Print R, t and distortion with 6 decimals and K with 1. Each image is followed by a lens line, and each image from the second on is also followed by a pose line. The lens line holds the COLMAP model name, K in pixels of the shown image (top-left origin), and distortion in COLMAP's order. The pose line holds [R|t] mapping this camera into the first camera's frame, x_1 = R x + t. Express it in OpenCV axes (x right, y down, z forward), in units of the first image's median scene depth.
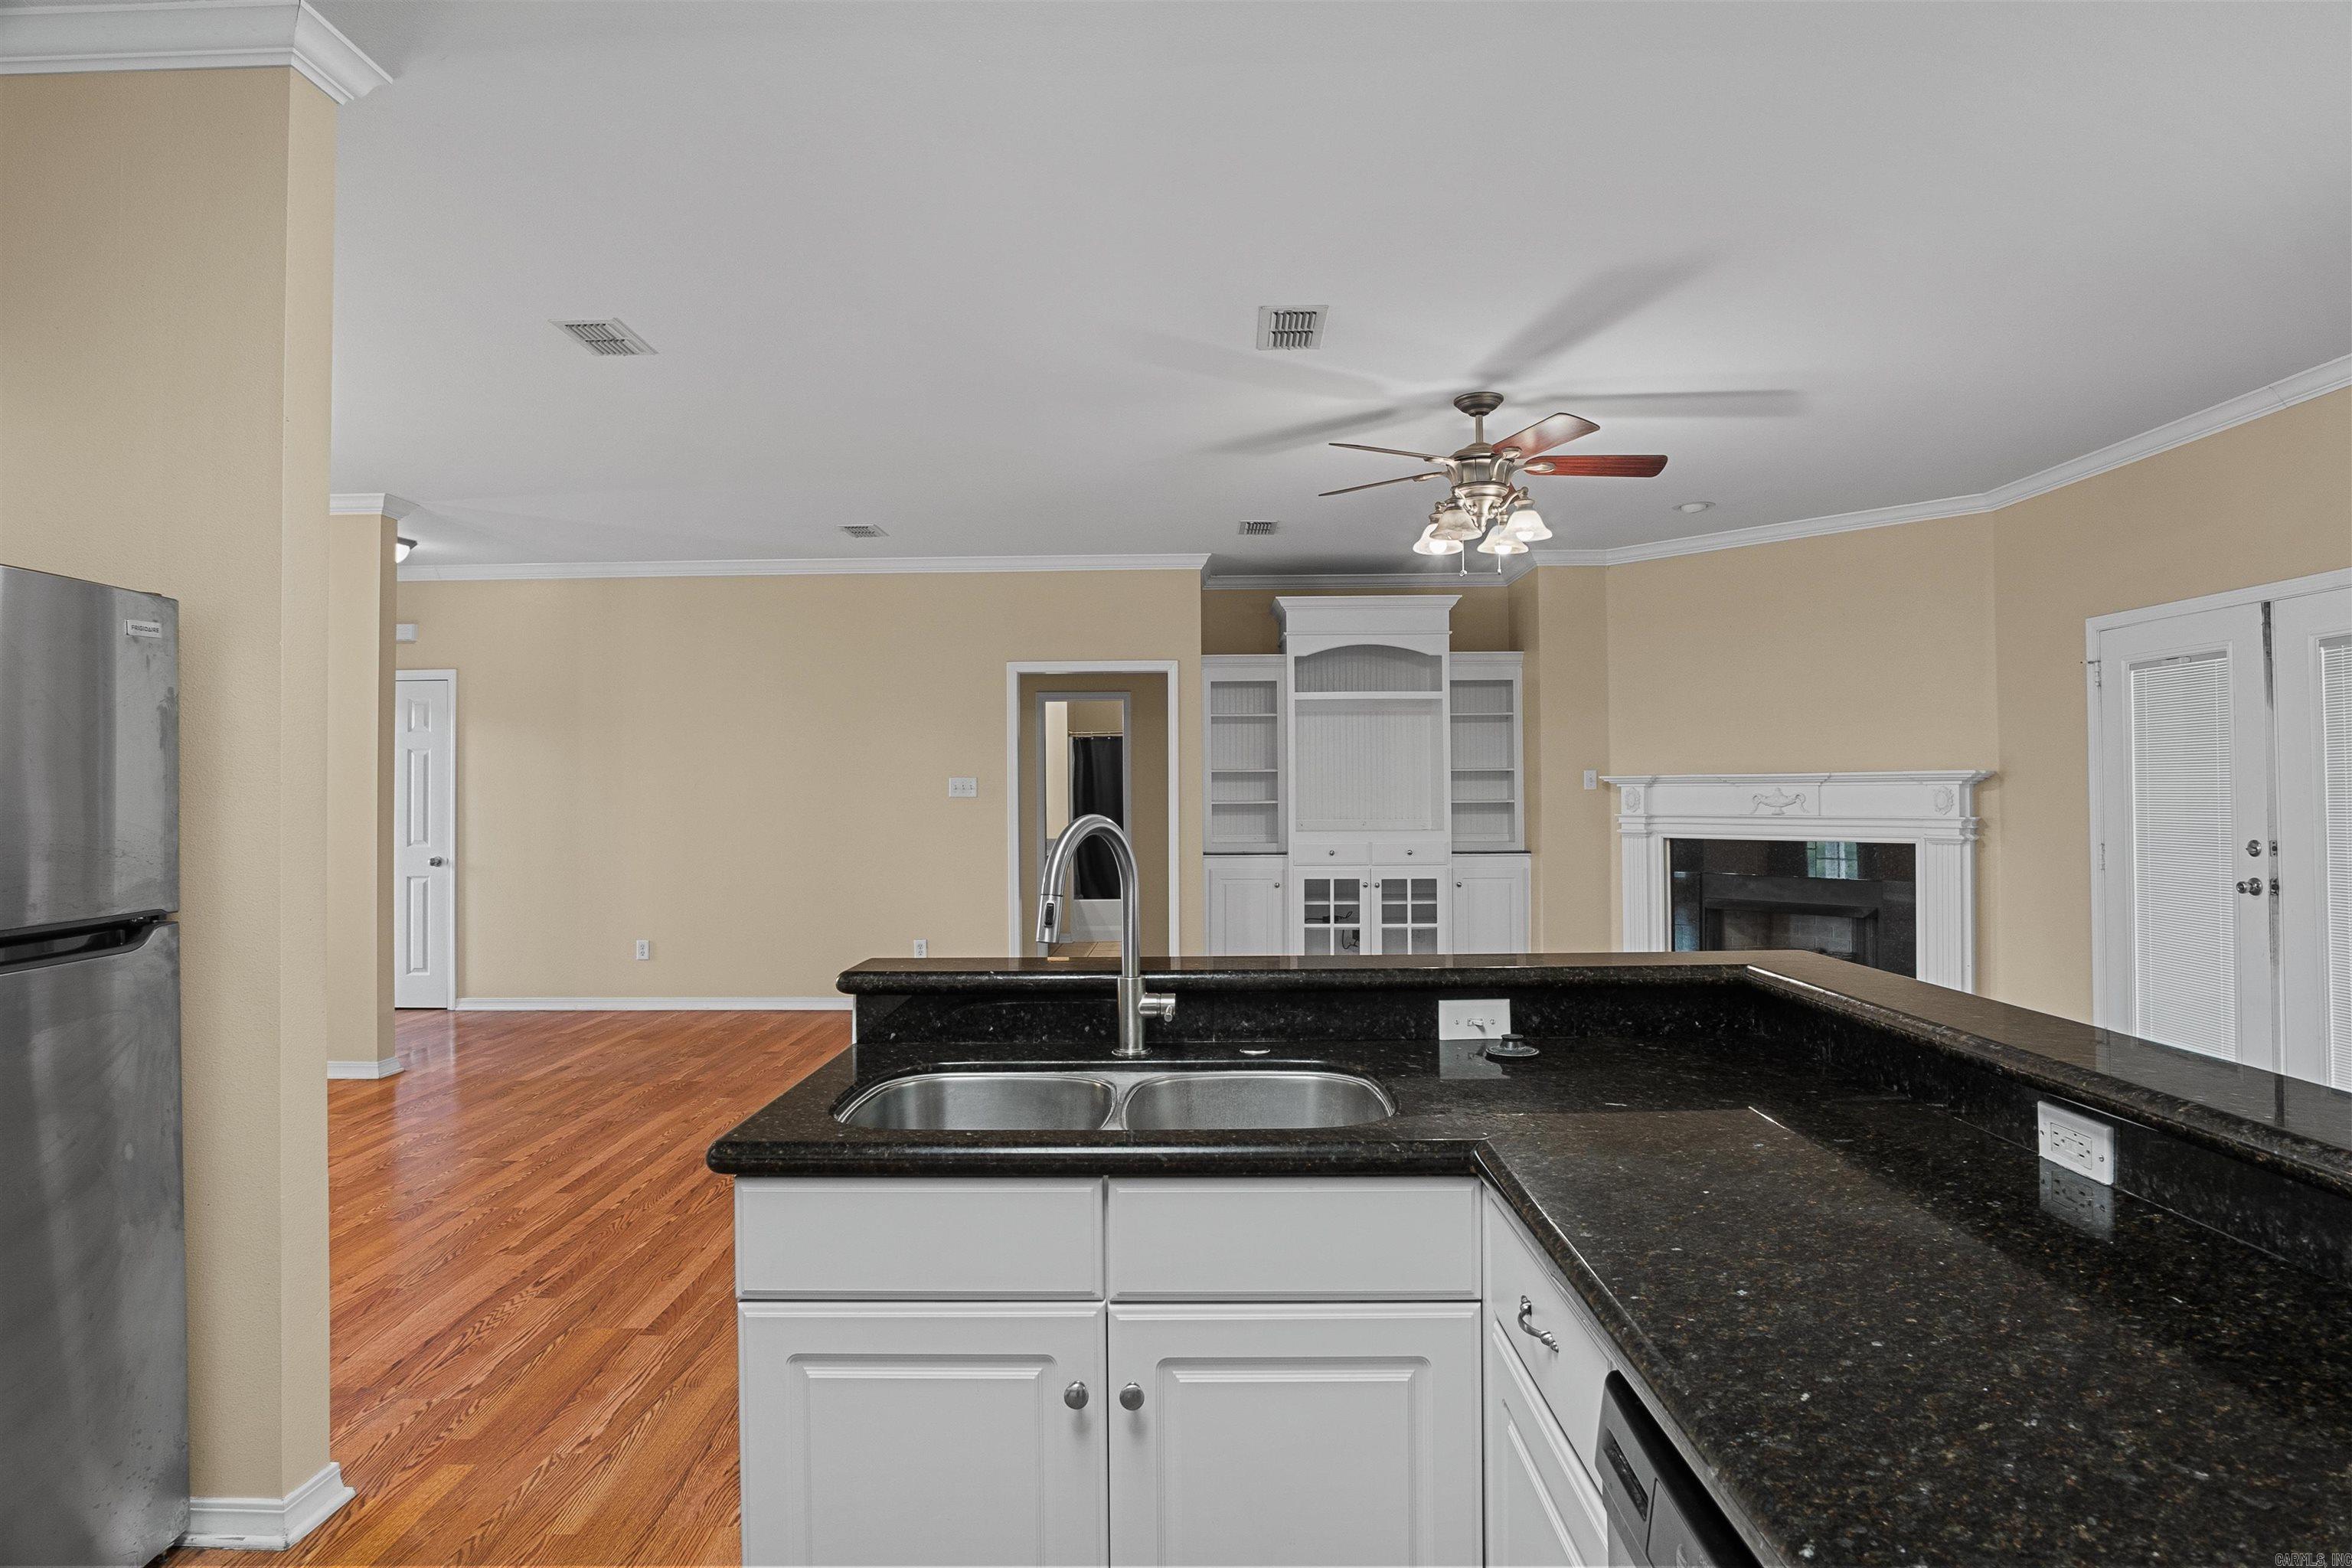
lens RADIAL K [[1256.8, 0, 1180.6], [0, 1256.8, 773.0], [0, 0, 1]] dist [-0.033729, 0.009285]
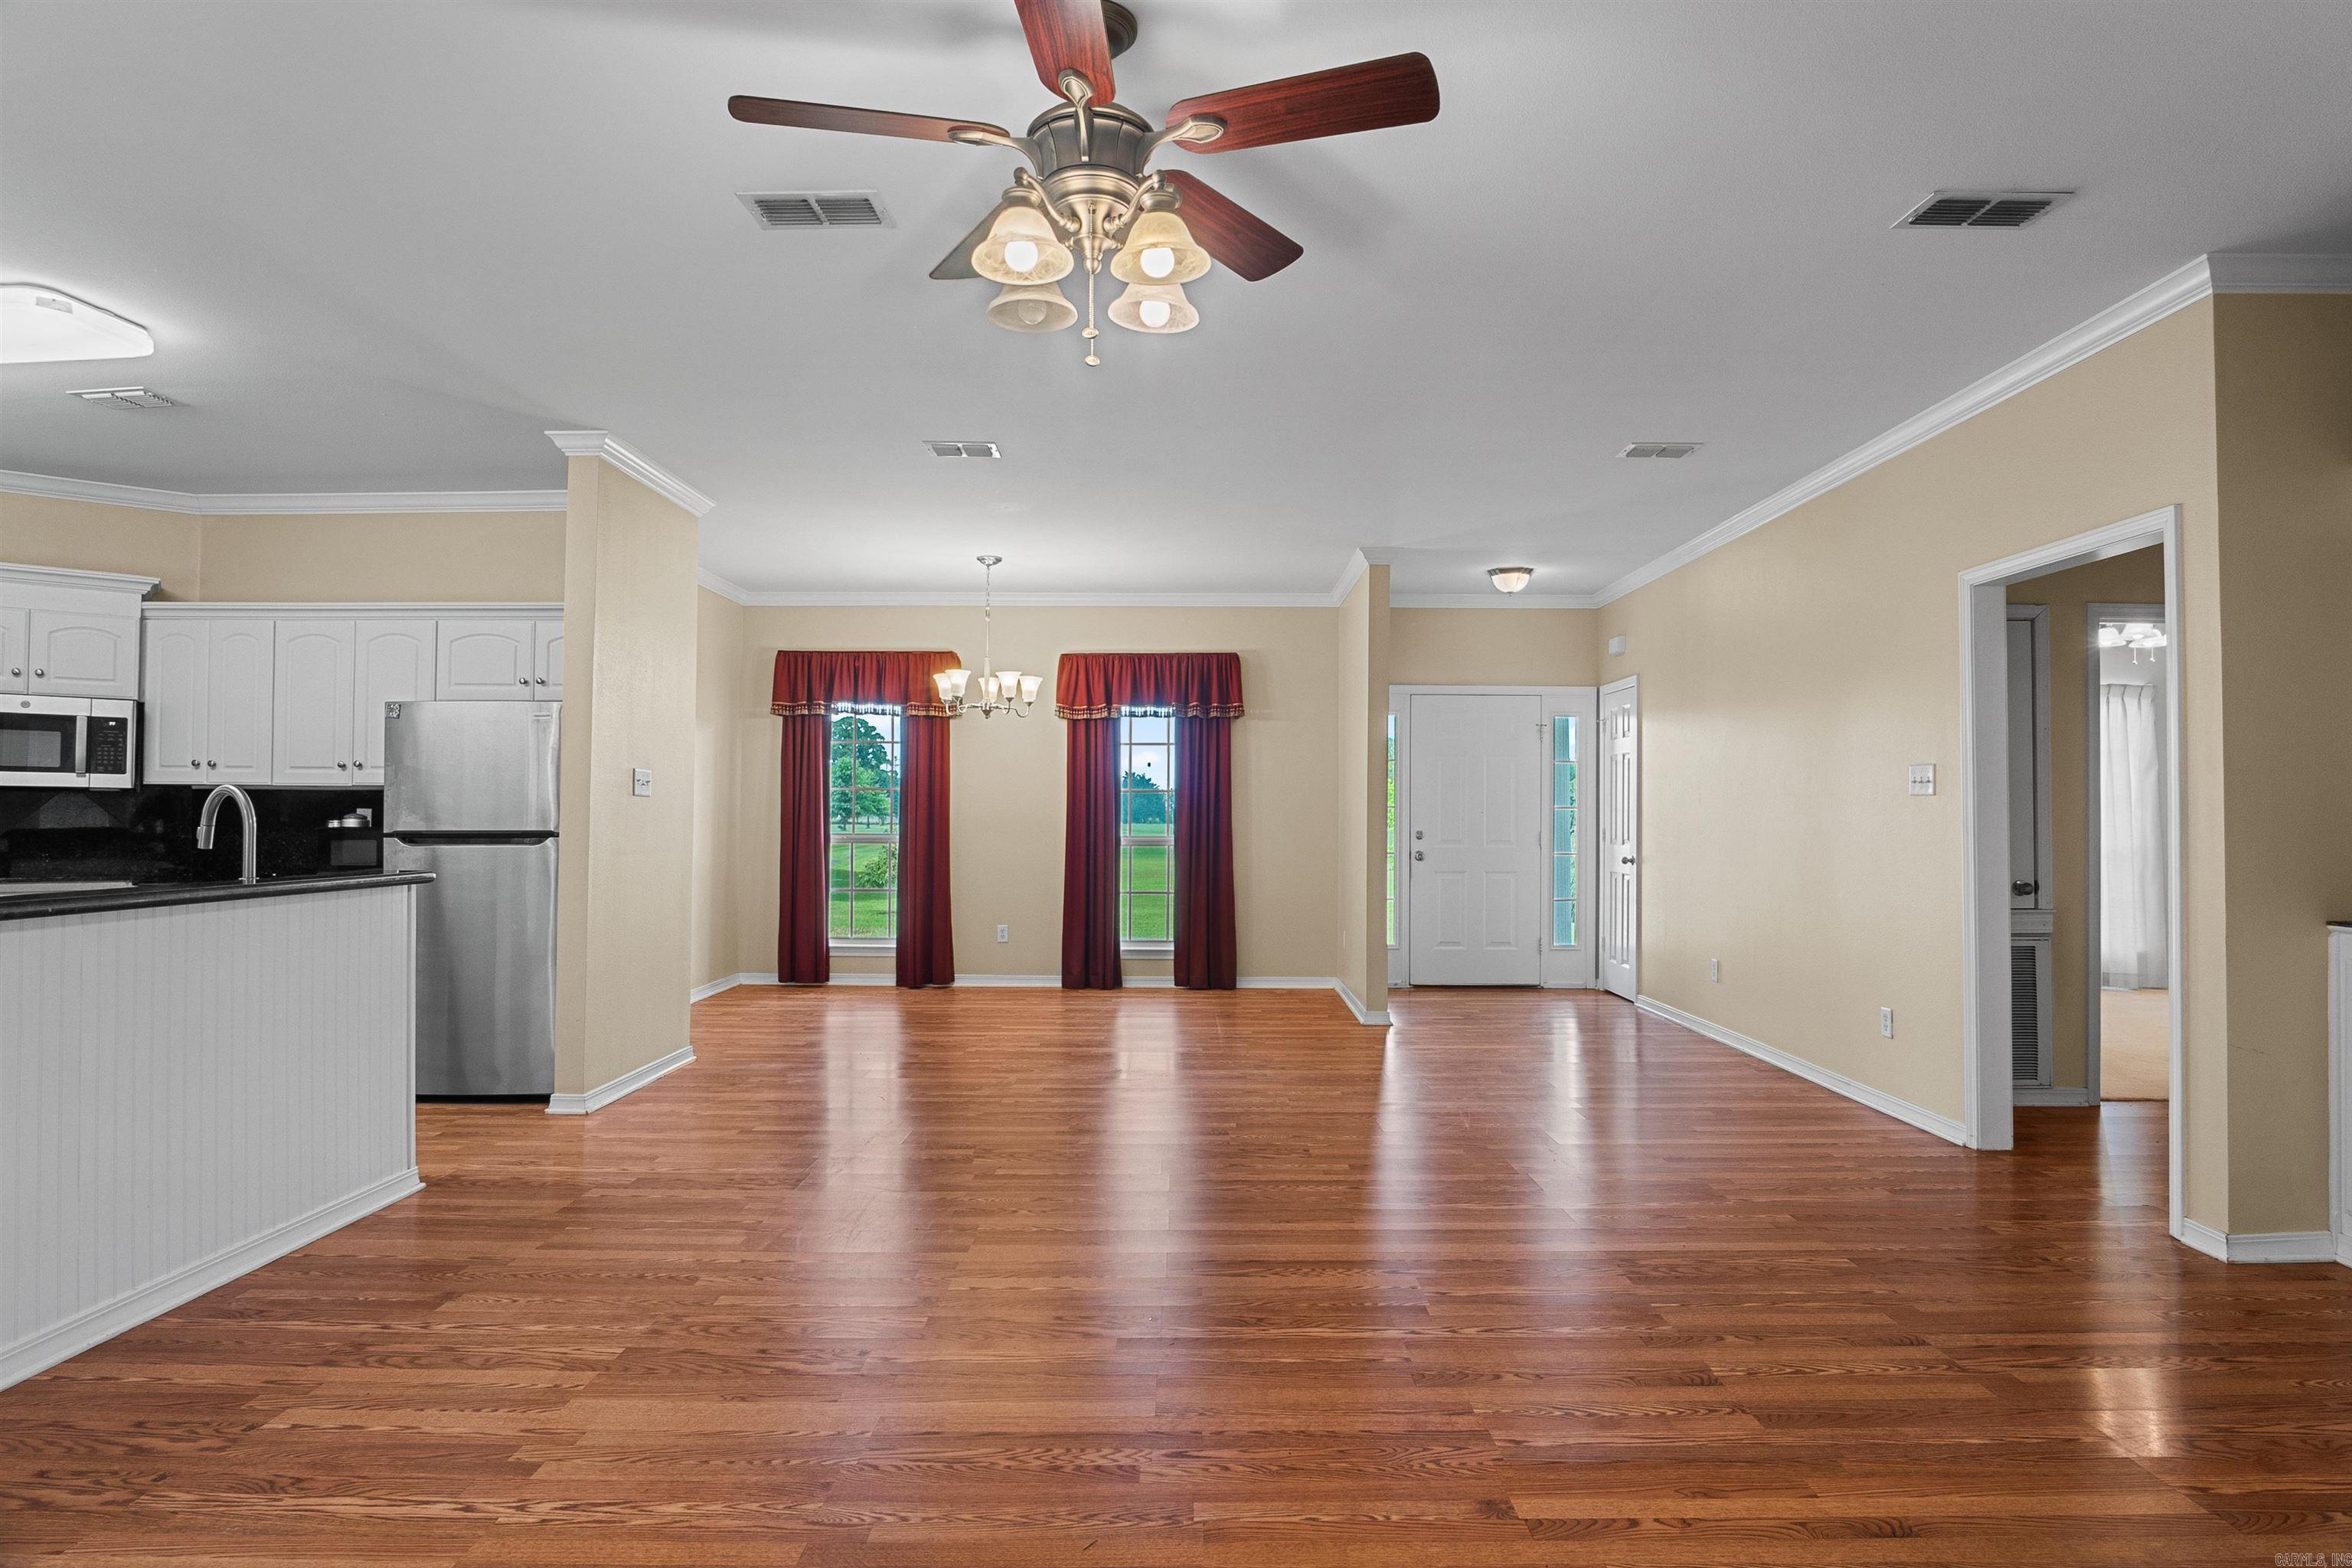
lens RADIAL K [[1262.4, 0, 1181.7], [0, 1262.4, 792.5], [0, 0, 1]] dist [-0.035055, 0.009606]
pose [[0.011691, -0.008529, -0.999895, 0.461634], [0.010629, 0.999908, -0.008405, 0.019353], [0.999875, -0.010530, 0.011781, 0.619330]]
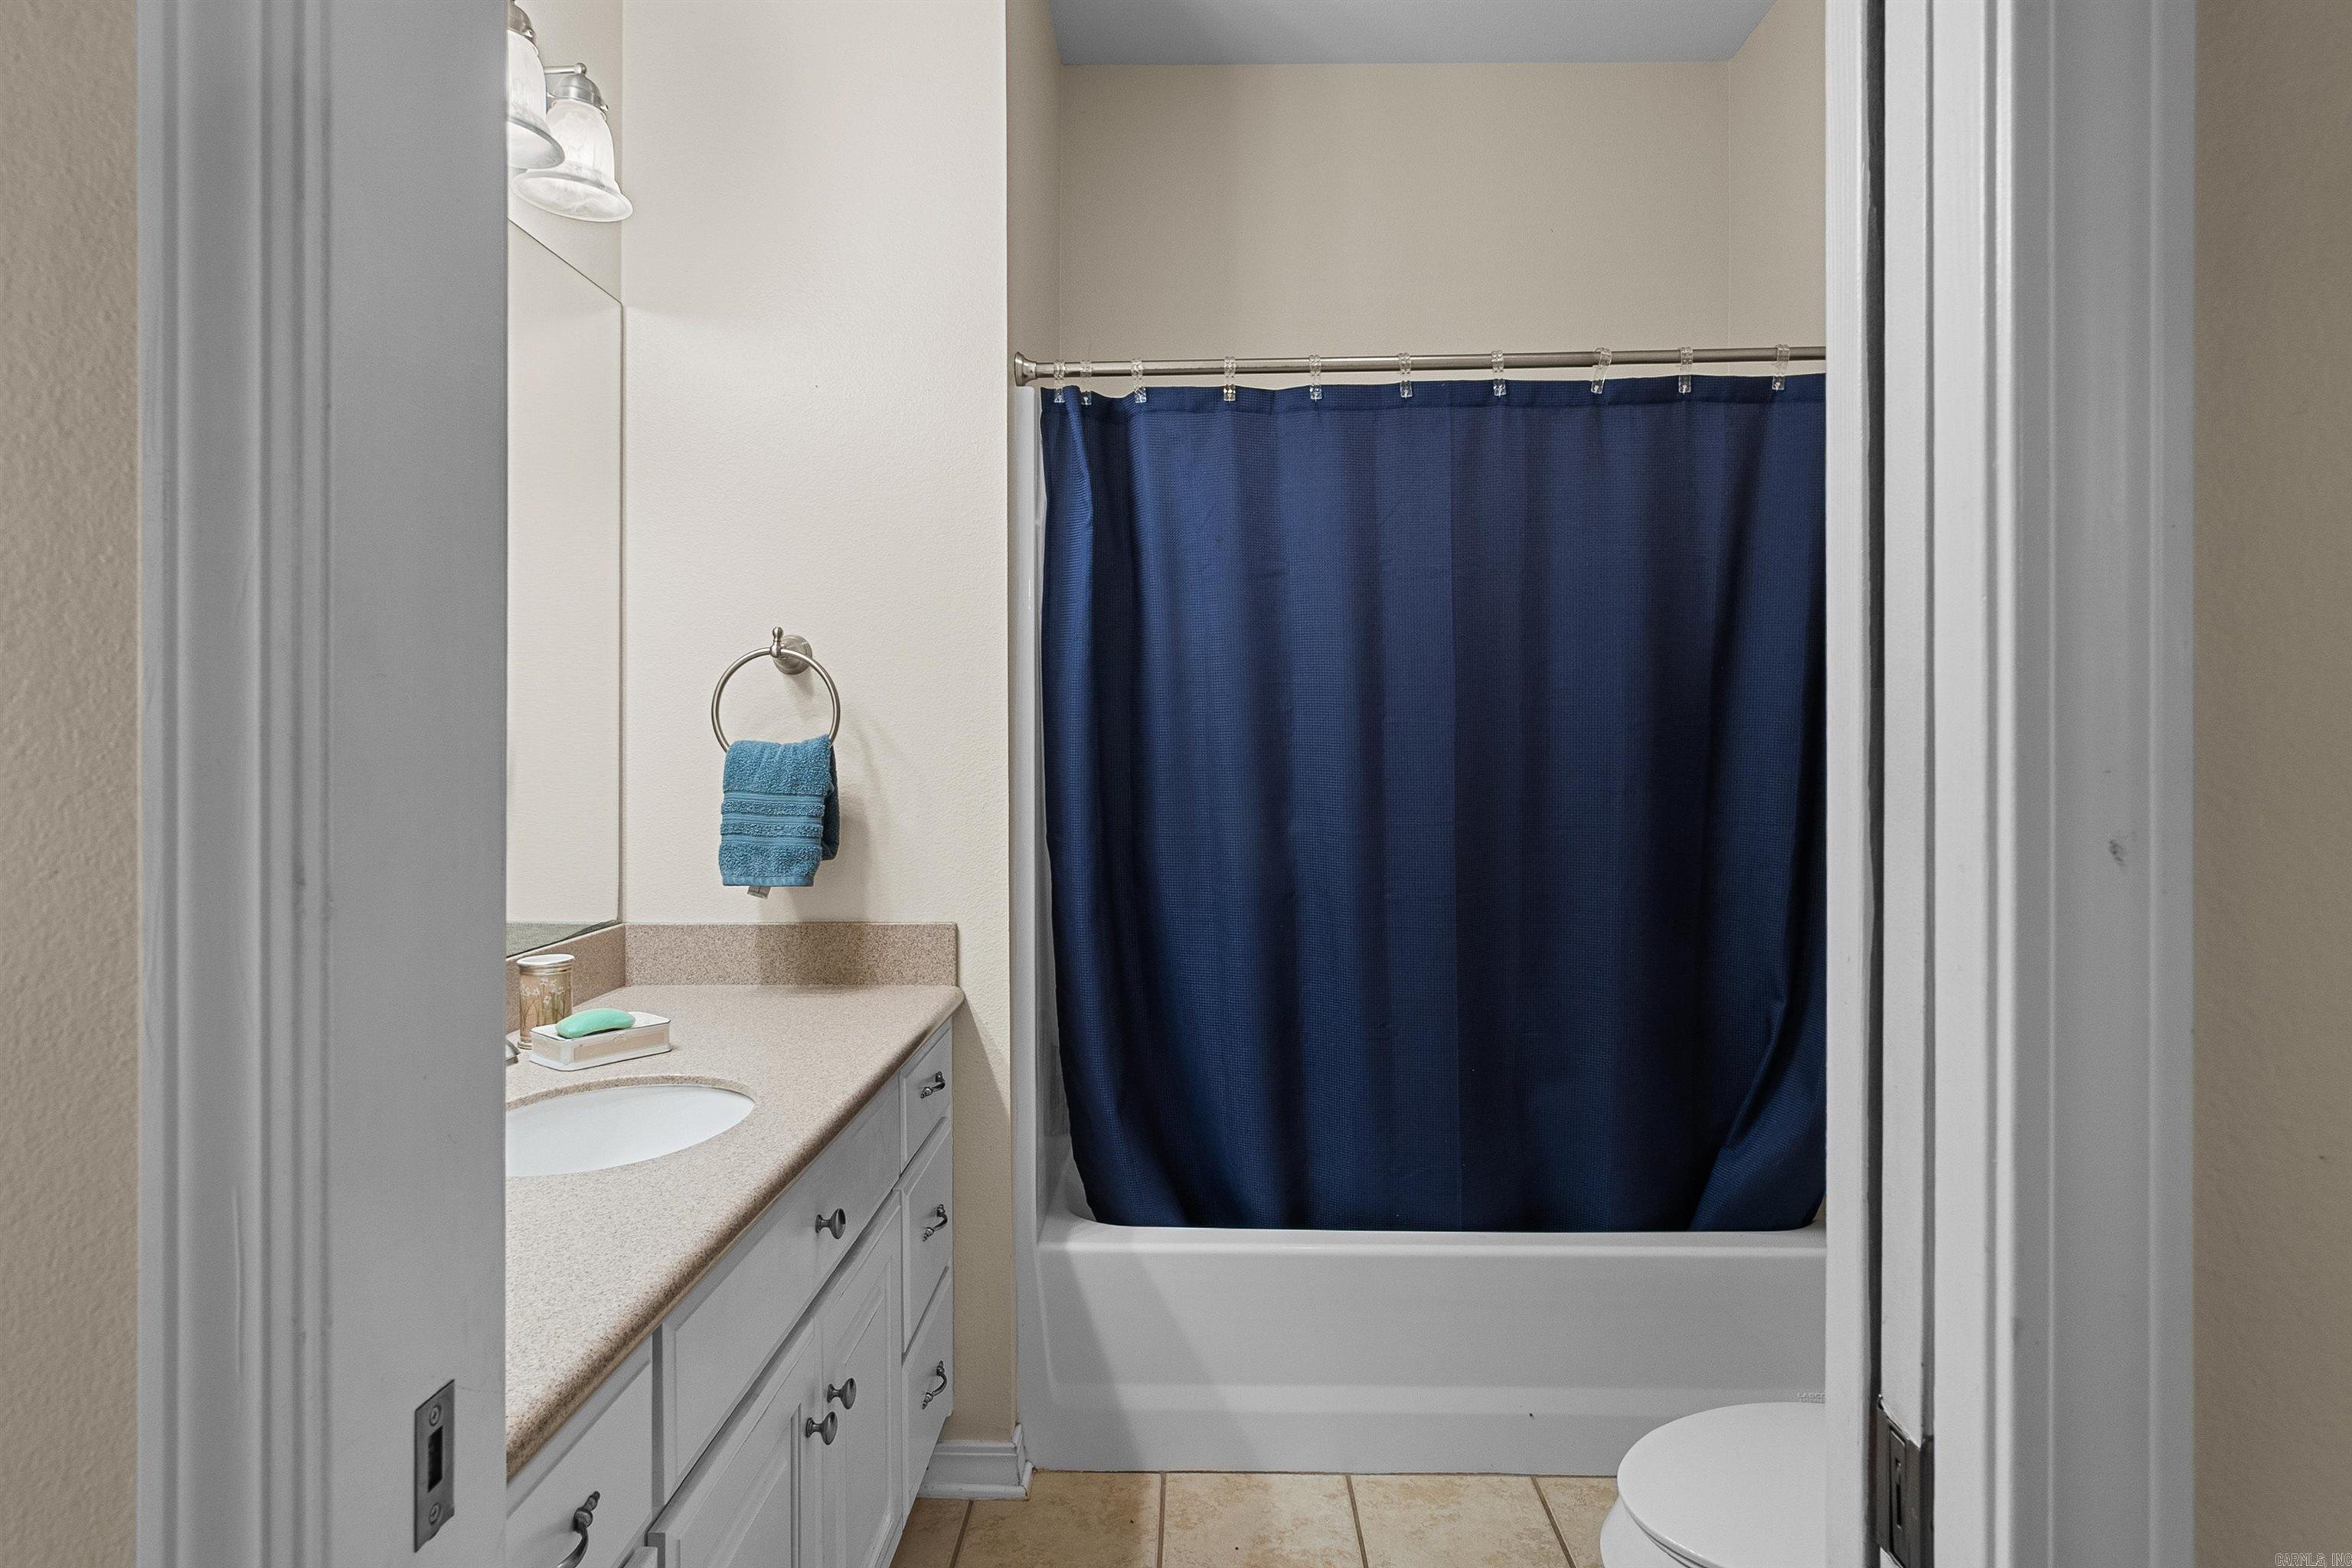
lens RADIAL K [[1256.8, 0, 1180.6], [0, 1256.8, 773.0], [0, 0, 1]] dist [-0.033729, 0.009285]
pose [[0.999951, 0.008739, 0.004755, -0.095058], [-0.008803, 0.999866, 0.013788, 0.040173], [-0.004634, -0.013829, 0.999894, 1.197201]]
